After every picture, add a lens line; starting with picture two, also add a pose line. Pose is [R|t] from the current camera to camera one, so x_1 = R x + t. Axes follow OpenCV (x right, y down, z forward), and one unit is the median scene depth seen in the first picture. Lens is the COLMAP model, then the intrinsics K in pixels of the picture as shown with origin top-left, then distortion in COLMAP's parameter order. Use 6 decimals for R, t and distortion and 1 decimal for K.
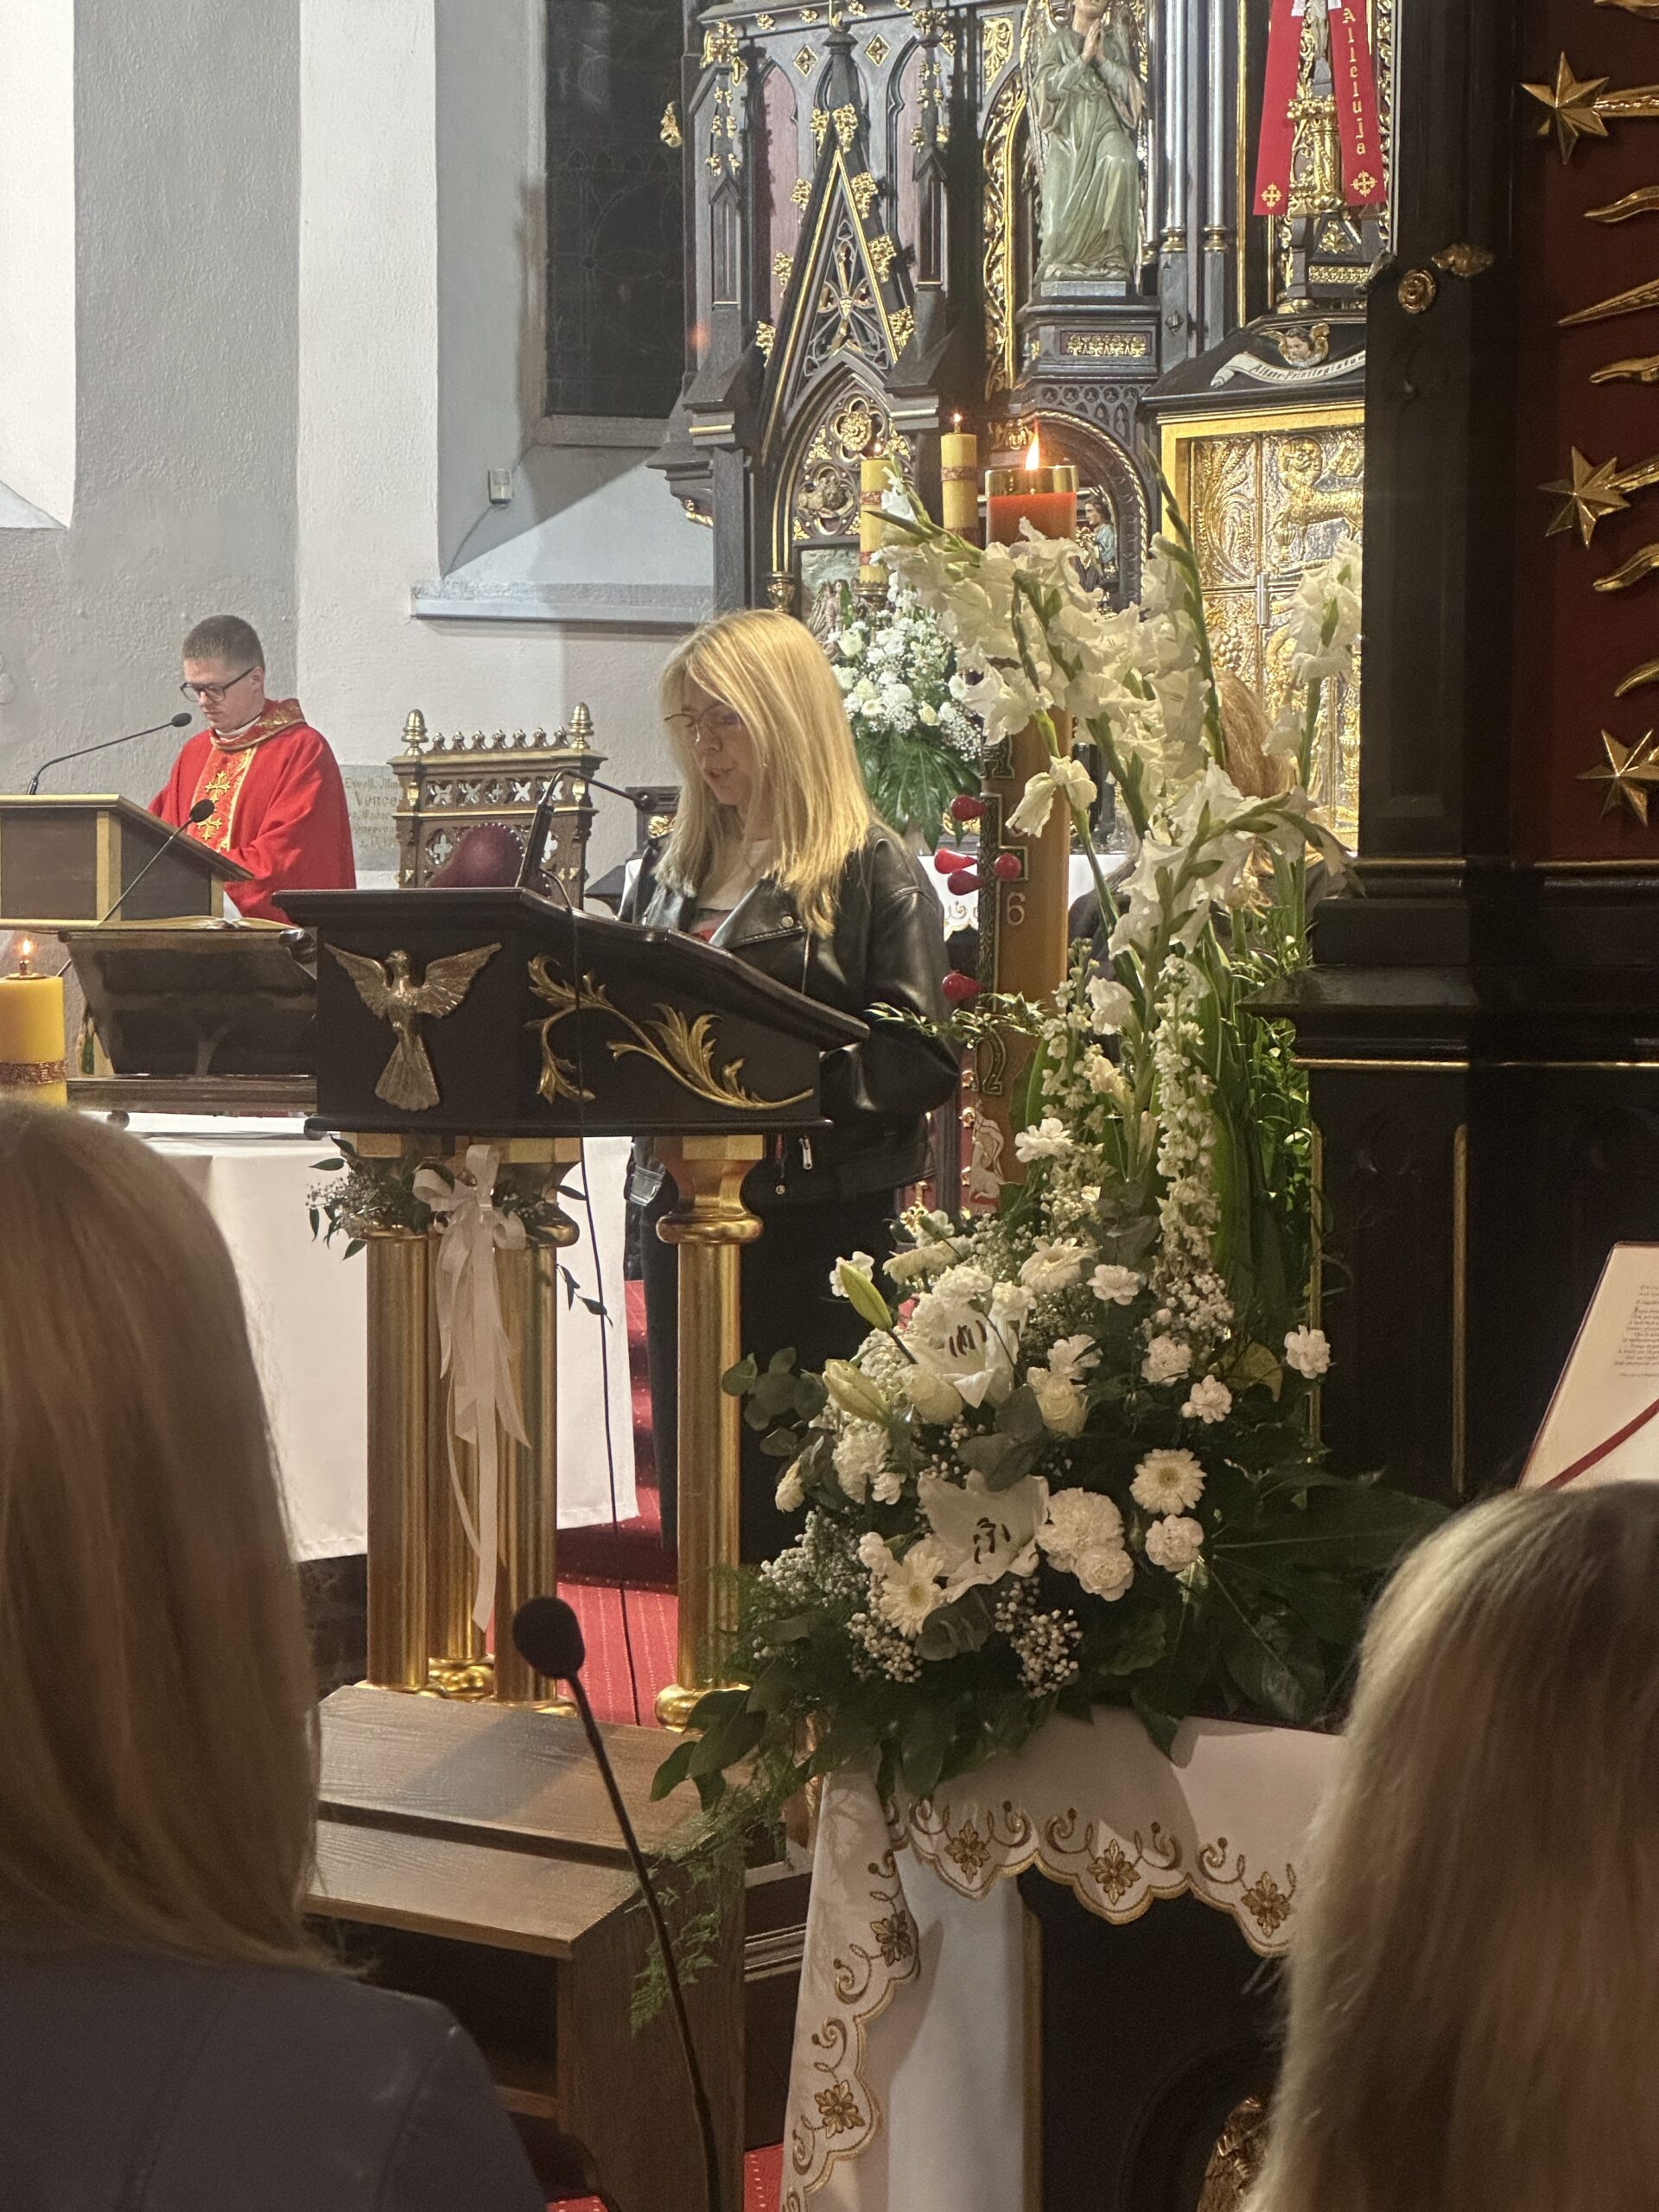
lens RADIAL K [[4930.2, 0, 870.9], [0, 4930.2, 1118.7], [0, 0, 1]] dist [0.089893, 0.000000]
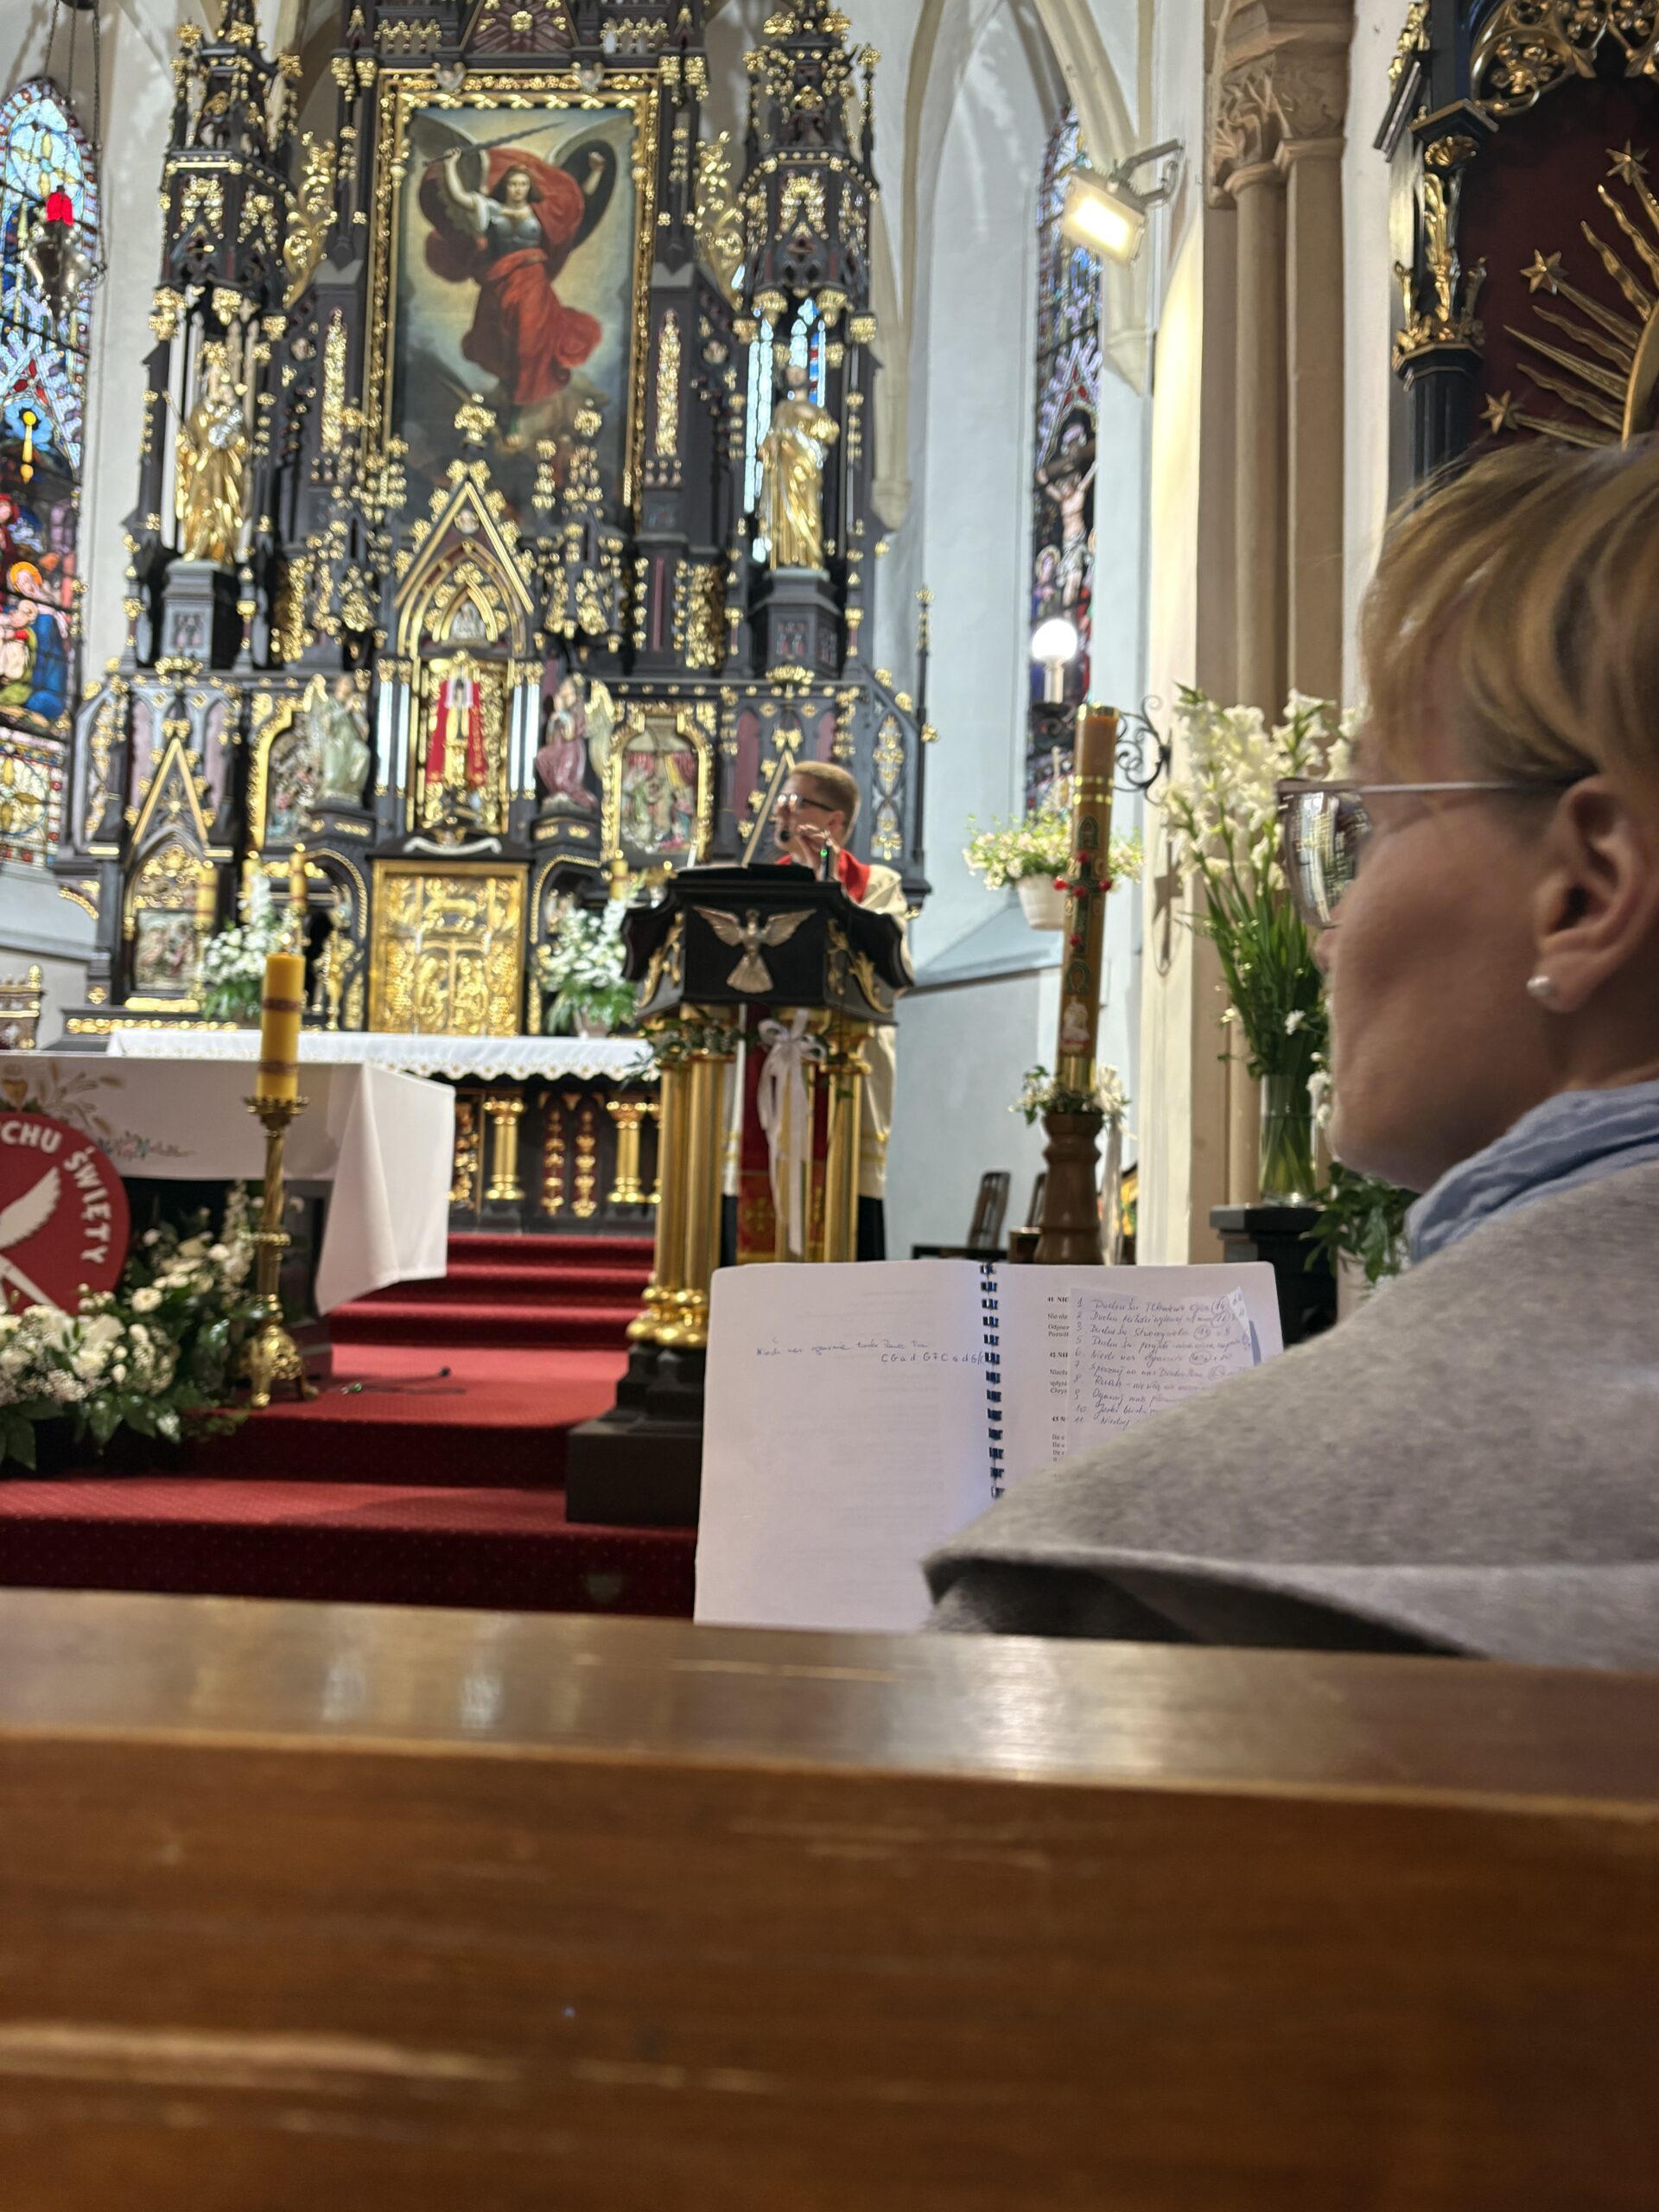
lens RADIAL K [[1675.8, 0, 822.6], [0, 1675.8, 1103.2], [0, 0, 1]] dist [0.055263, -0.057343]
pose [[0.805759, 0.065781, 0.588580, -0.559553], [-0.004262, 0.994431, -0.105305, 0.137010], [-0.592229, 0.082341, 0.801552, 0.547320]]
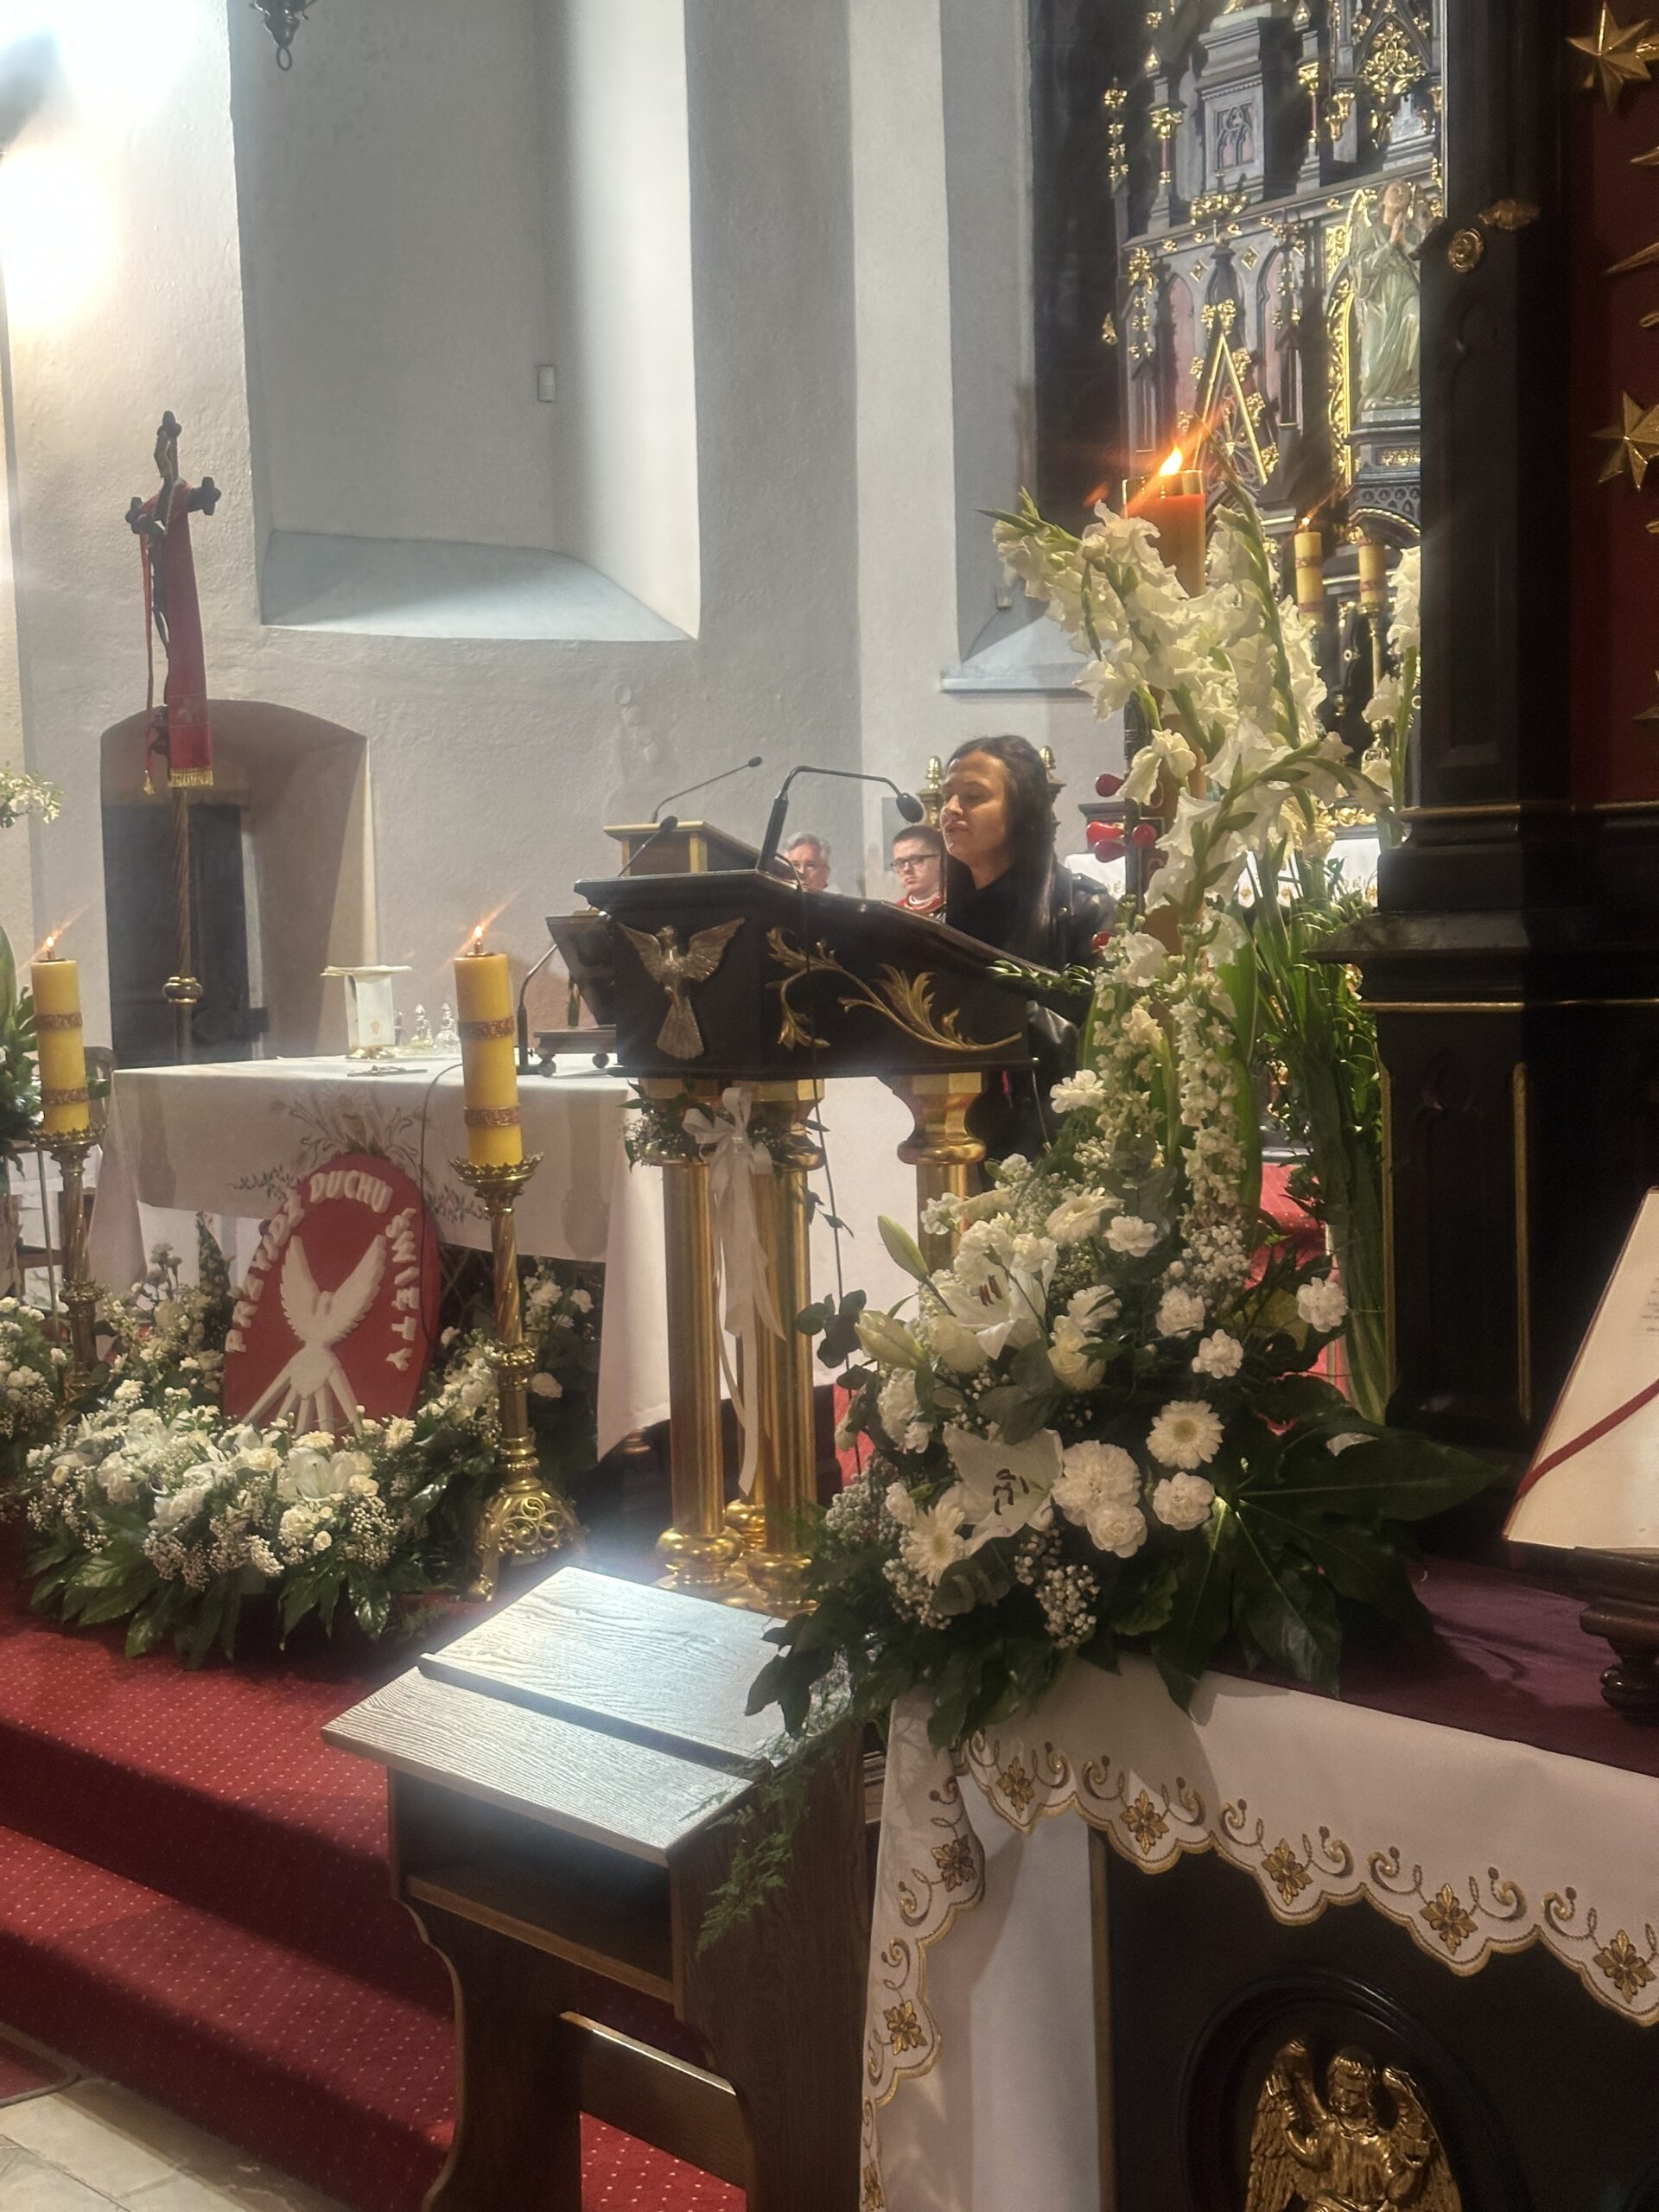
lens RADIAL K [[3063.0, 0, 814.5], [0, 3063.0, 1095.4], [0, 0, 1]] dist [0.095086, 0.000000]
pose [[0.982846, -0.021696, -0.183146, 0.089904], [0.025659, 0.999484, 0.019298, -0.007872], [0.182632, -0.023667, 0.982896, 0.333510]]
